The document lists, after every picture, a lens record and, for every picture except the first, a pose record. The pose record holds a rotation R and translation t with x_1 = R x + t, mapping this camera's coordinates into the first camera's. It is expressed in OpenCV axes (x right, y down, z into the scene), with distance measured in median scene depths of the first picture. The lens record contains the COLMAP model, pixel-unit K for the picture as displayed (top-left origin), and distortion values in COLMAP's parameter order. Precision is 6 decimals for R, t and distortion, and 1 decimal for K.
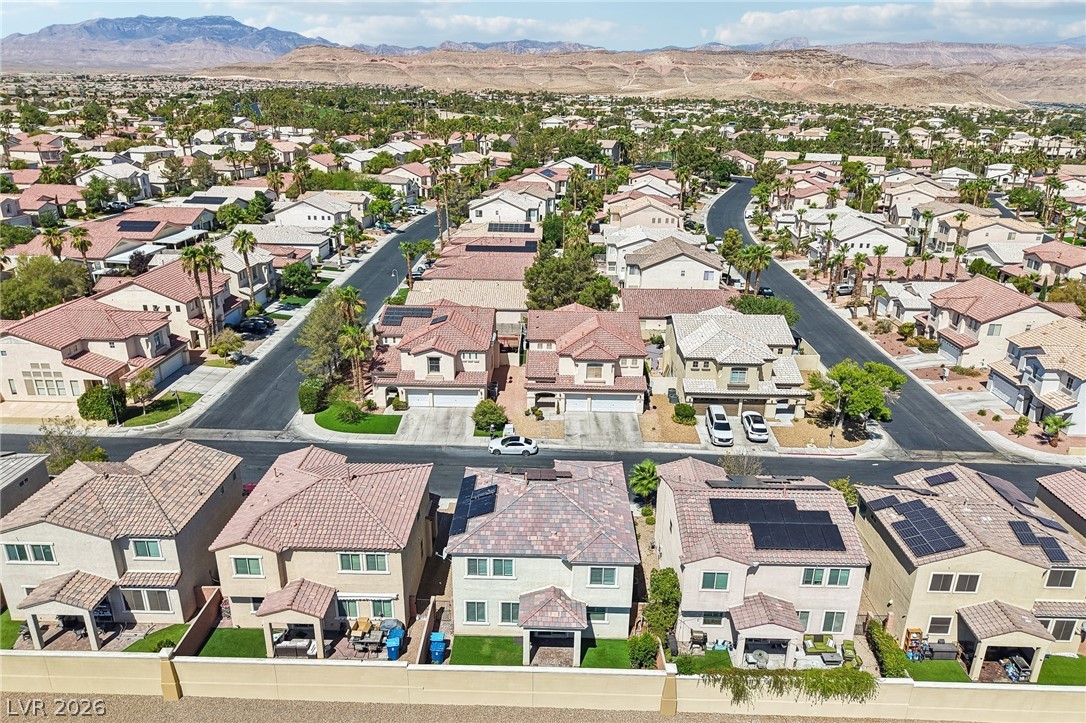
lens RADIAL K [[728.4, 0, 543.0], [0, 728.4, 361.5], [0, 0, 1]] dist [0.031553, -0.034533]
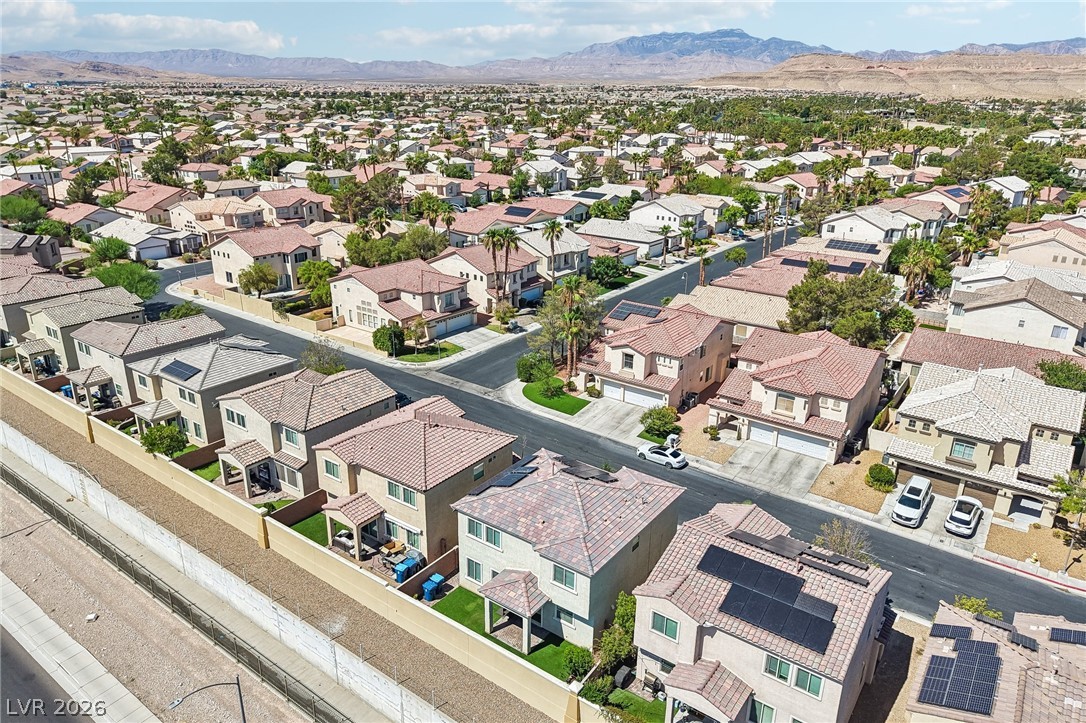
lens RADIAL K [[728.4, 0, 543.0], [0, 728.4, 361.5], [0, 0, 1]] dist [0.031553, -0.034533]
pose [[0.817242, 0.196752, -0.541668, 0.294971], [-0.202476, 0.978022, 0.049764, -0.020973], [0.539554, 0.069005, 0.839118, 0.068490]]
